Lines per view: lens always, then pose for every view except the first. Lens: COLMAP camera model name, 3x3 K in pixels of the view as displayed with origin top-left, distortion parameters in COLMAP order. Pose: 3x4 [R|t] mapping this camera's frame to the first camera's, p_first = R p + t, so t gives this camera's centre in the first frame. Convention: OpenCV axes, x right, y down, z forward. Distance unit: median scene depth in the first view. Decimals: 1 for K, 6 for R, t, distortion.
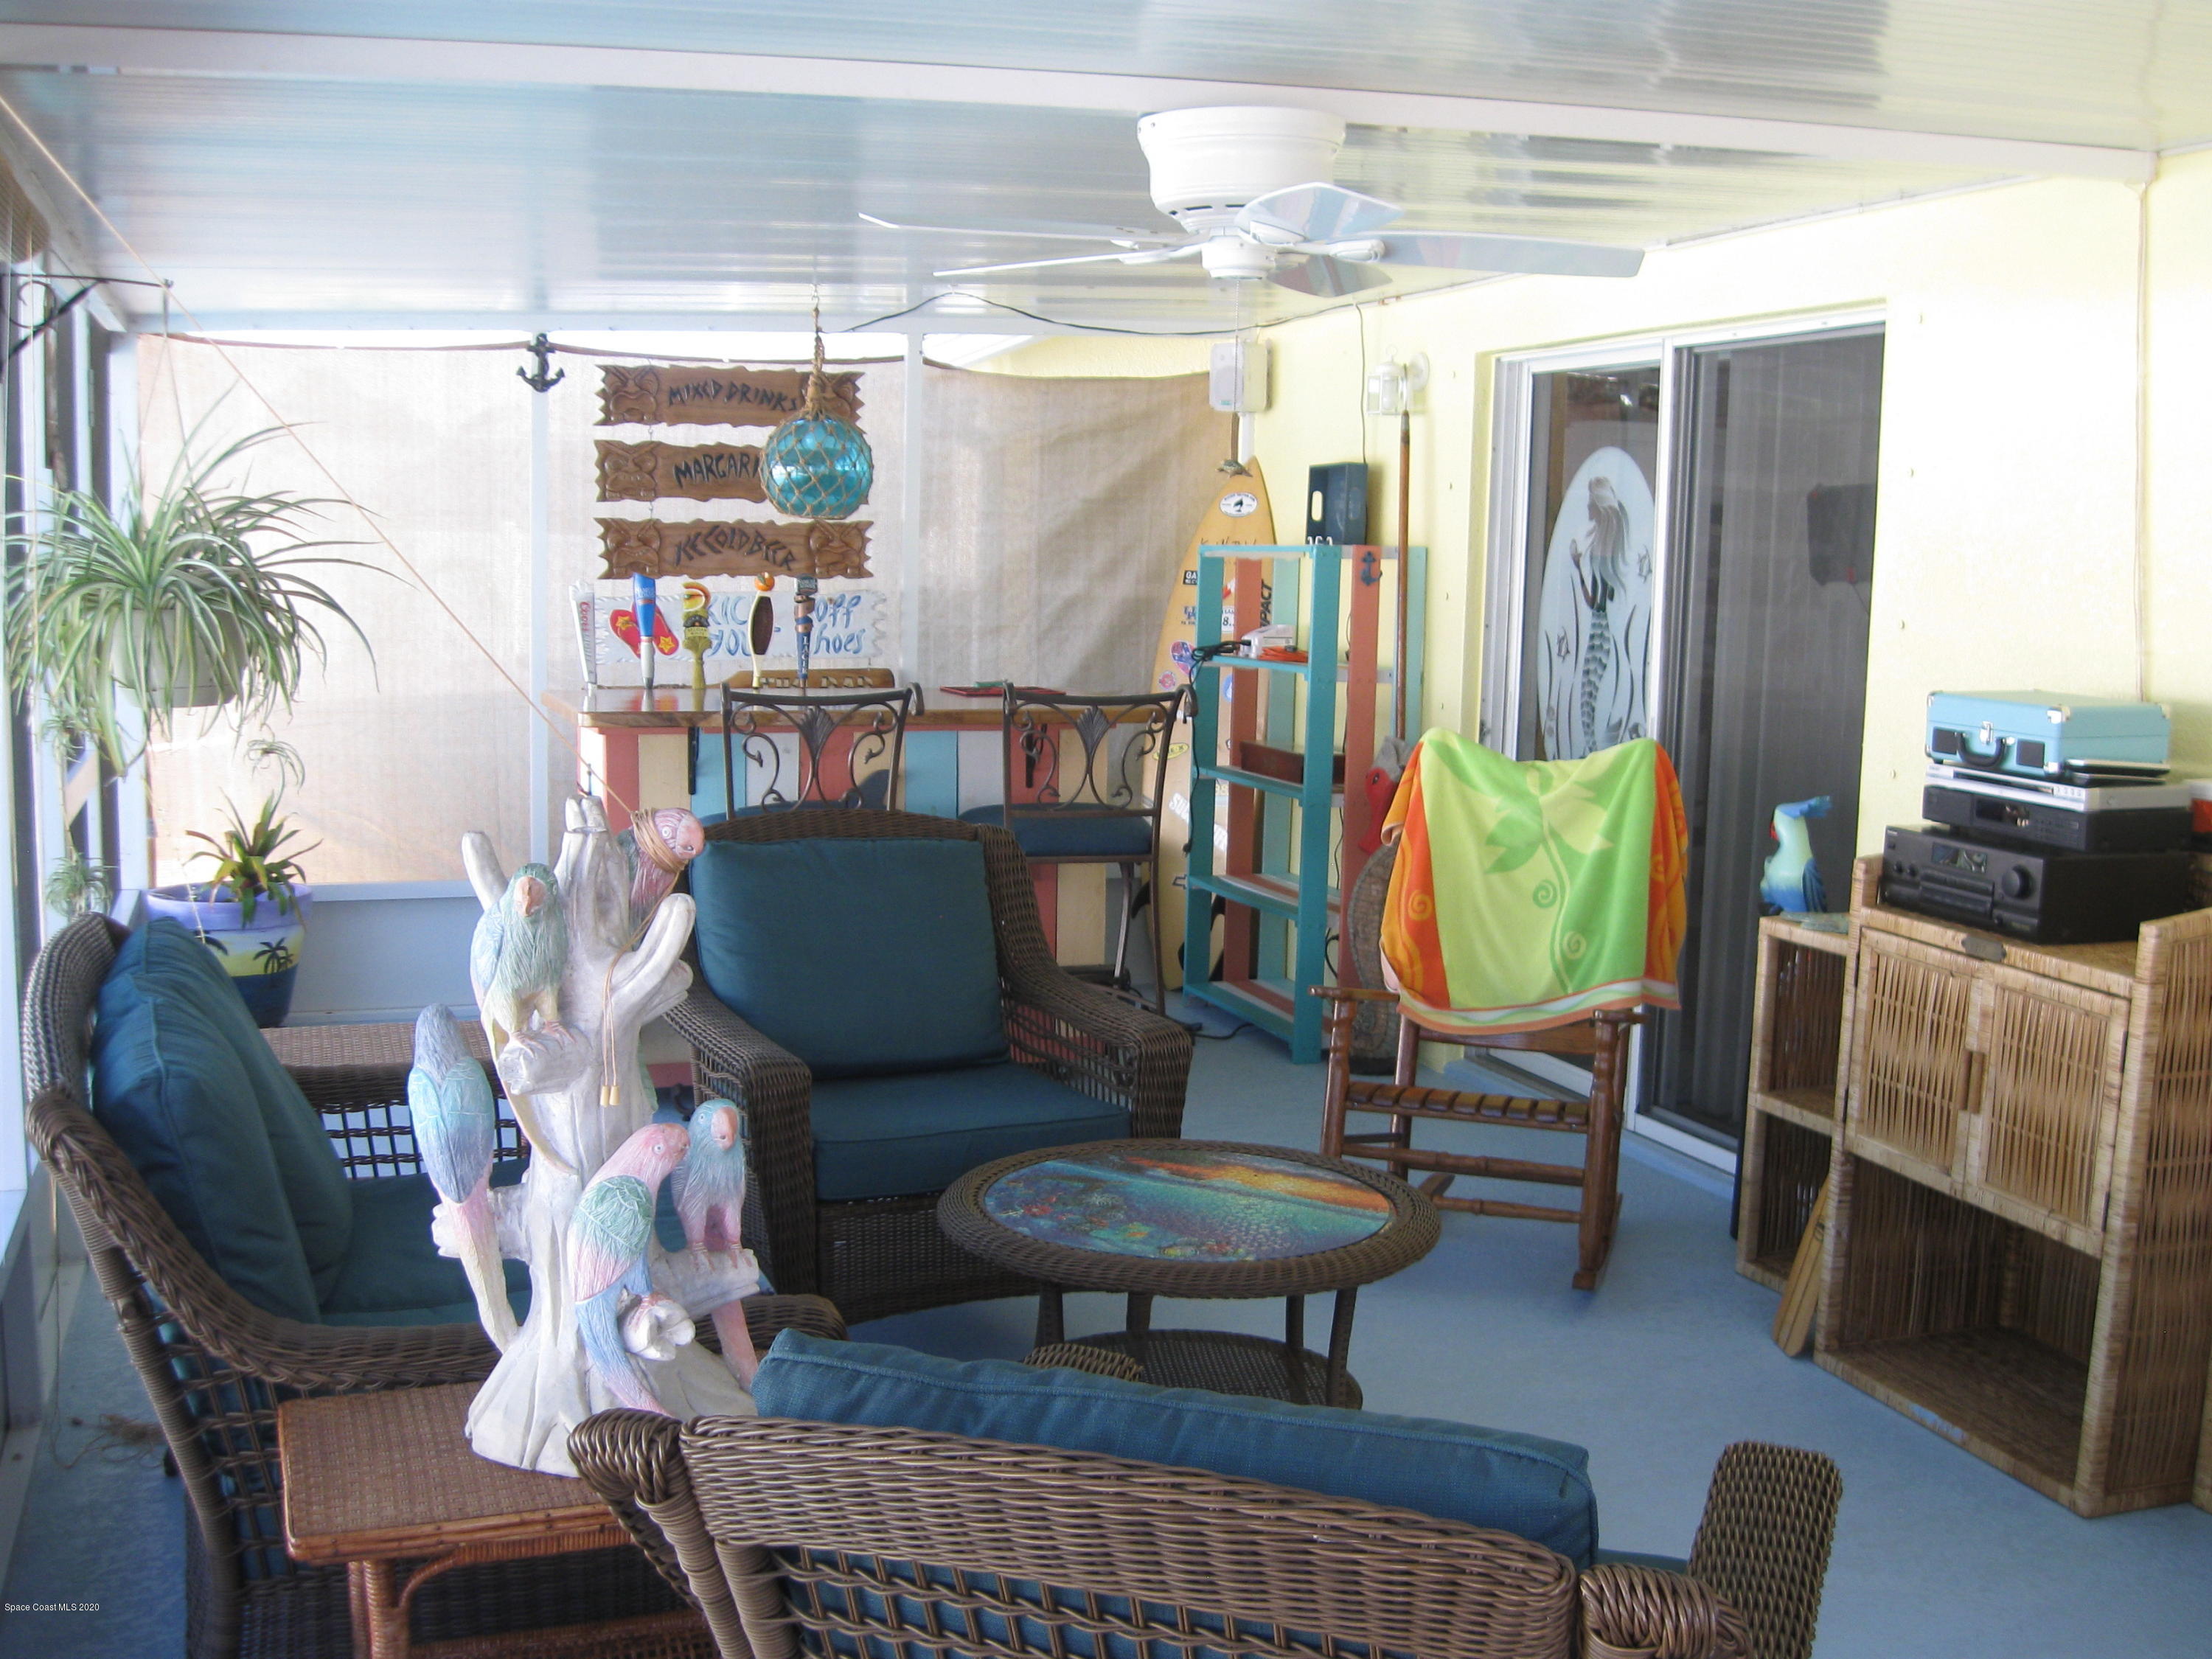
lens RADIAL K [[2313.8, 0, 1149.1], [0, 2313.8, 886.2], [0, 0, 1]] dist [-0.146999, 0.078906]
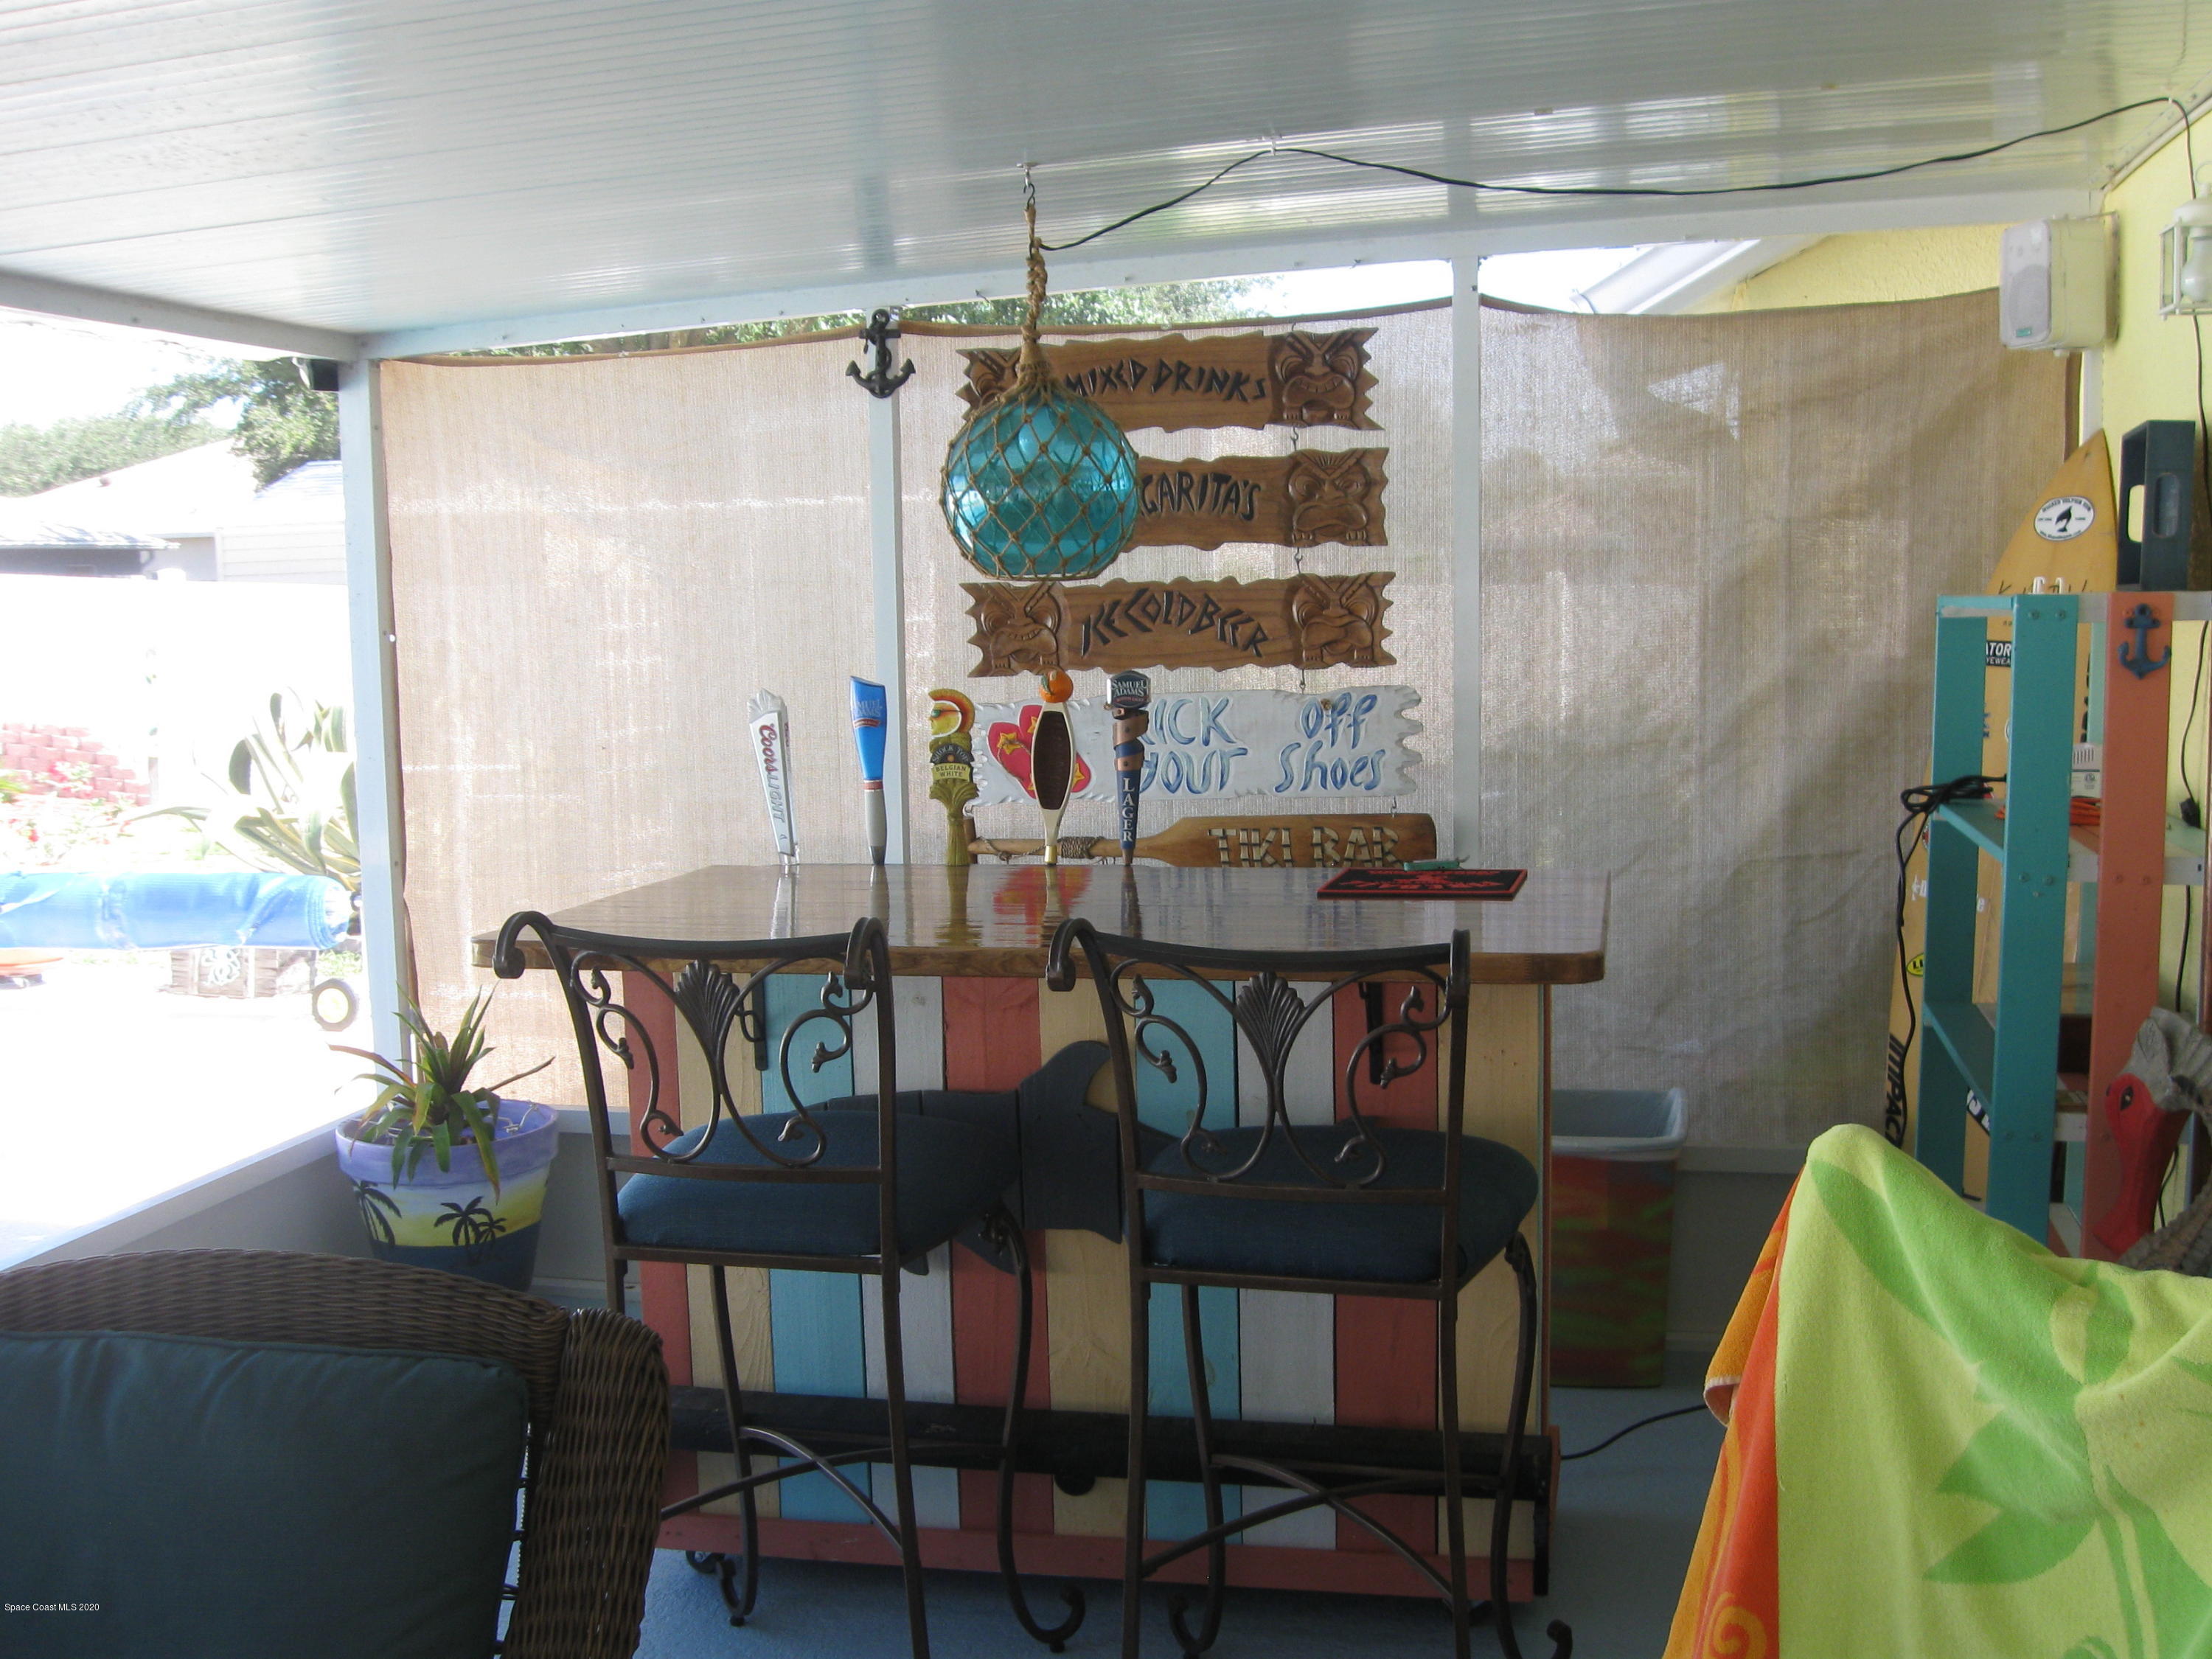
lens RADIAL K [[2313.8, 0, 1149.1], [0, 2313.8, 886.2], [0, 0, 1]] dist [-0.146999, 0.078906]
pose [[0.841412, 0.030038, -0.539558, 0.160617], [-0.039981, 0.999178, -0.006722, -0.071442], [0.538913, 0.027228, 0.841922, 0.470506]]
